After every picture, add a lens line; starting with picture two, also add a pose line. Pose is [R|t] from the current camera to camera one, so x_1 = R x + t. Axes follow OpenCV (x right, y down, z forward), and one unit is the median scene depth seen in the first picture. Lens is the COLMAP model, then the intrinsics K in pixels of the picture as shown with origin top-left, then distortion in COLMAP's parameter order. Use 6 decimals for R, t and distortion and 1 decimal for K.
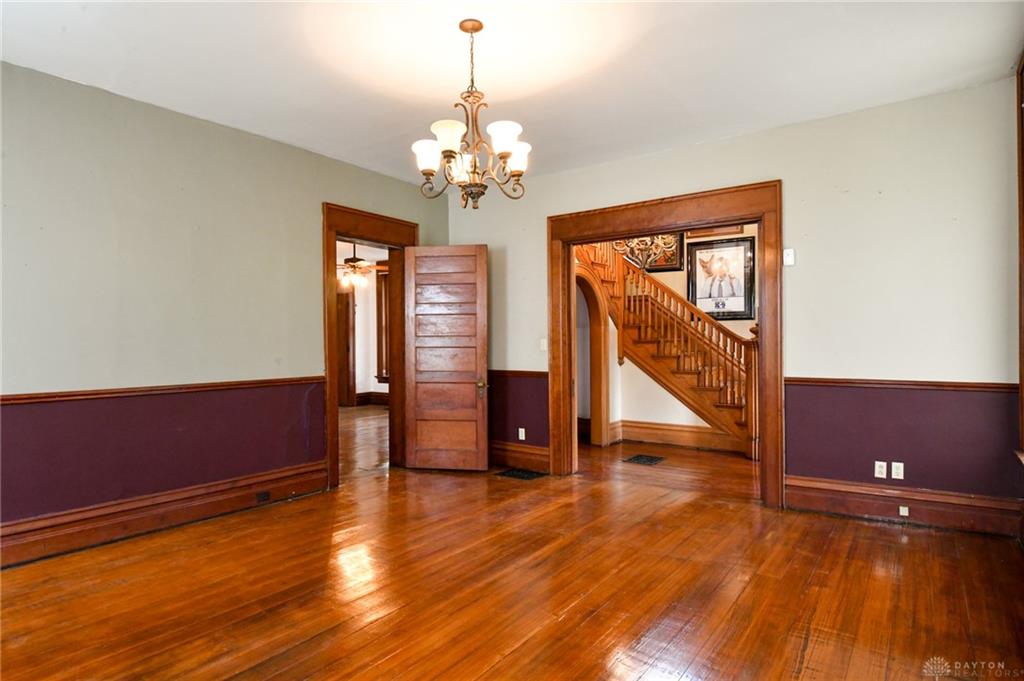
lens RADIAL K [[561.3, 0, 512.0], [0, 561.3, 340.5], [0, 0, 1]] dist [-0.018297, -0.006570]
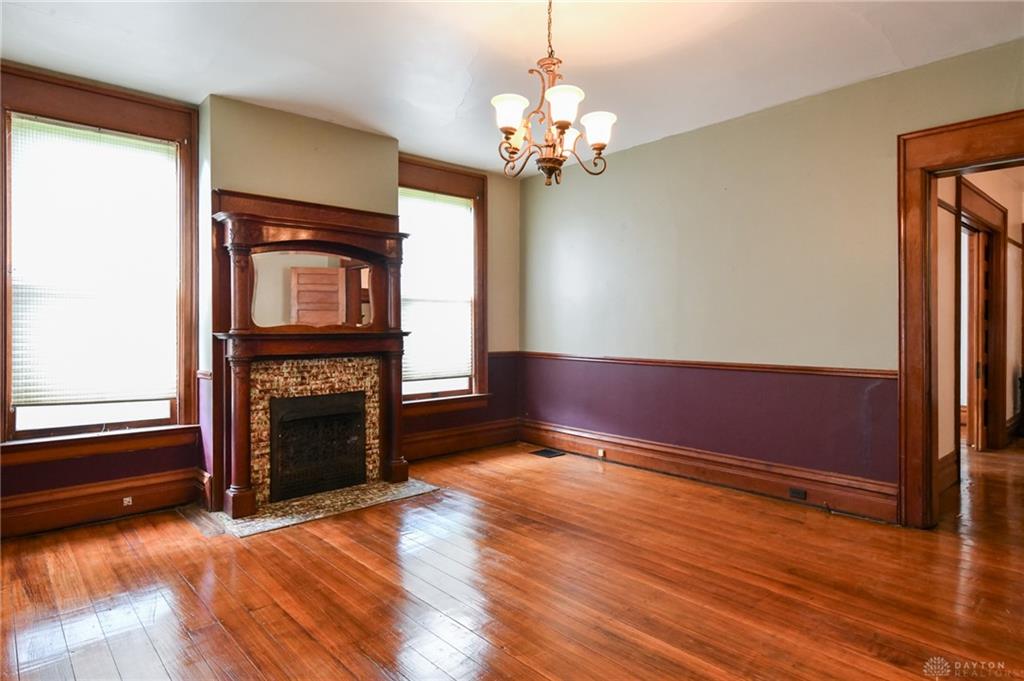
lens RADIAL K [[575.9, 0, 514.3], [0, 575.9, 324.7], [0, 0, 1]] dist [0.002169, -0.000059]
pose [[-0.195767, 0.006575, -0.980628, 0.771892], [0.006754, 0.999963, 0.005357, -0.007885], [0.980627, -0.005574, -0.195804, 0.982669]]
